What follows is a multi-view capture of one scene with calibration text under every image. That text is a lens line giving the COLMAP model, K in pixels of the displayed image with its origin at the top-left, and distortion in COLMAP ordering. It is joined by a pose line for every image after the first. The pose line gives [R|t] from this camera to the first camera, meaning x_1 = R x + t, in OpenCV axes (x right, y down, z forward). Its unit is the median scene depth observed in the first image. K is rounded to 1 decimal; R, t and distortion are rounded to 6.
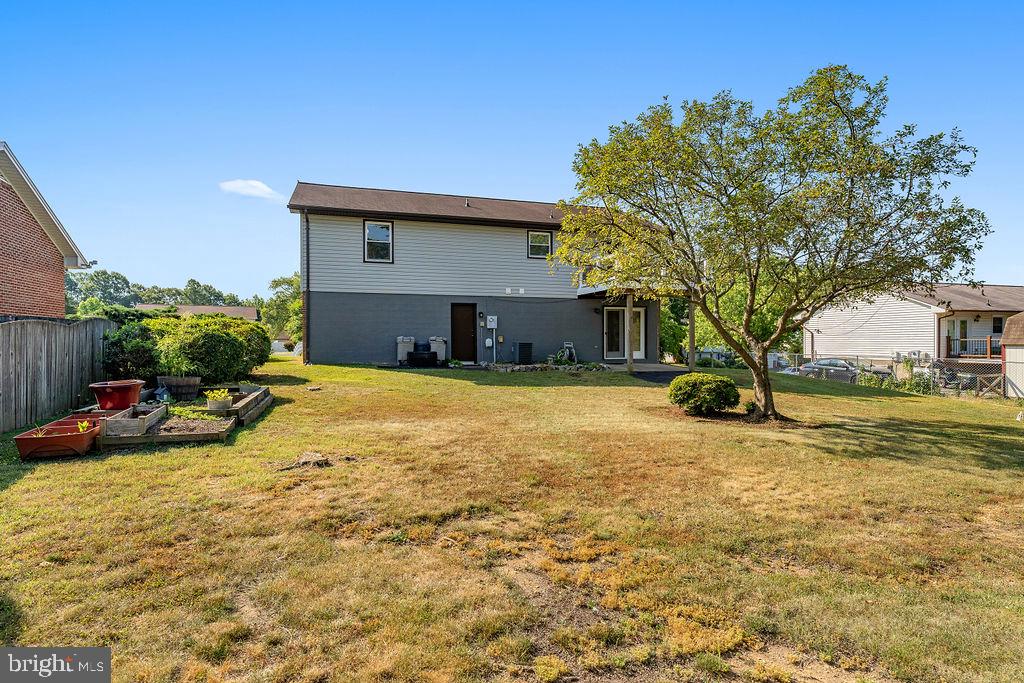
lens RADIAL K [[552.2, 0, 512.0], [0, 552.2, 341.5], [0, 0, 1]] dist [0.001059, 0.000141]
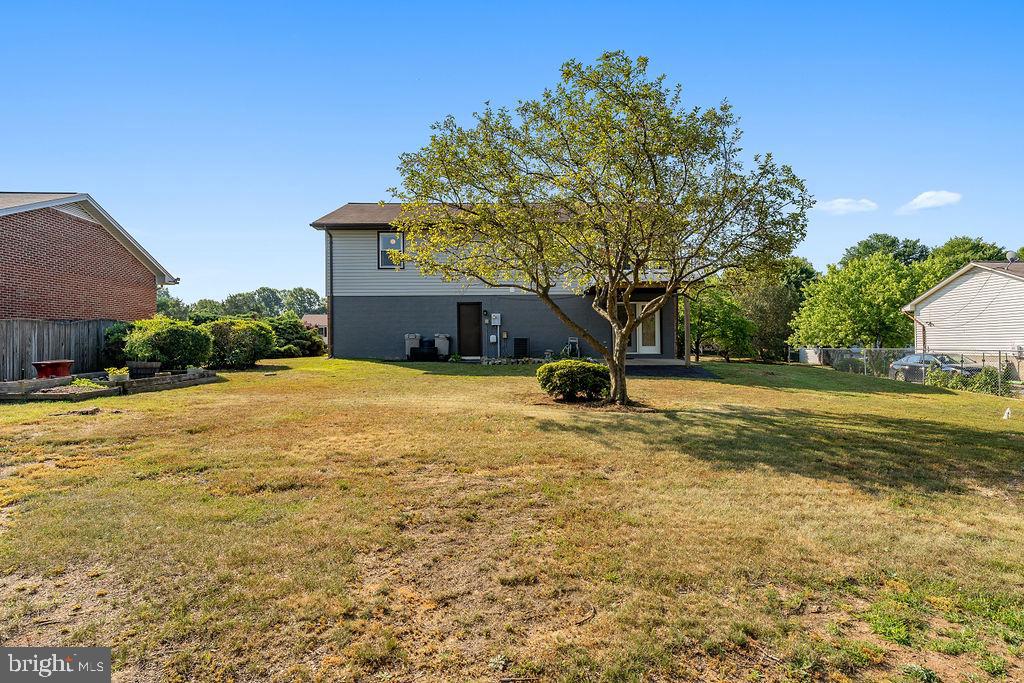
lens RADIAL K [[552.2, 0, 512.0], [0, 552.2, 341.5], [0, 0, 1]] dist [0.001059, 0.000141]
pose [[0.959222, -0.011817, -0.282406, 0.314626], [0.009618, 0.999912, -0.009172, 0.018718], [0.282489, 0.006081, 0.959251, -0.012362]]
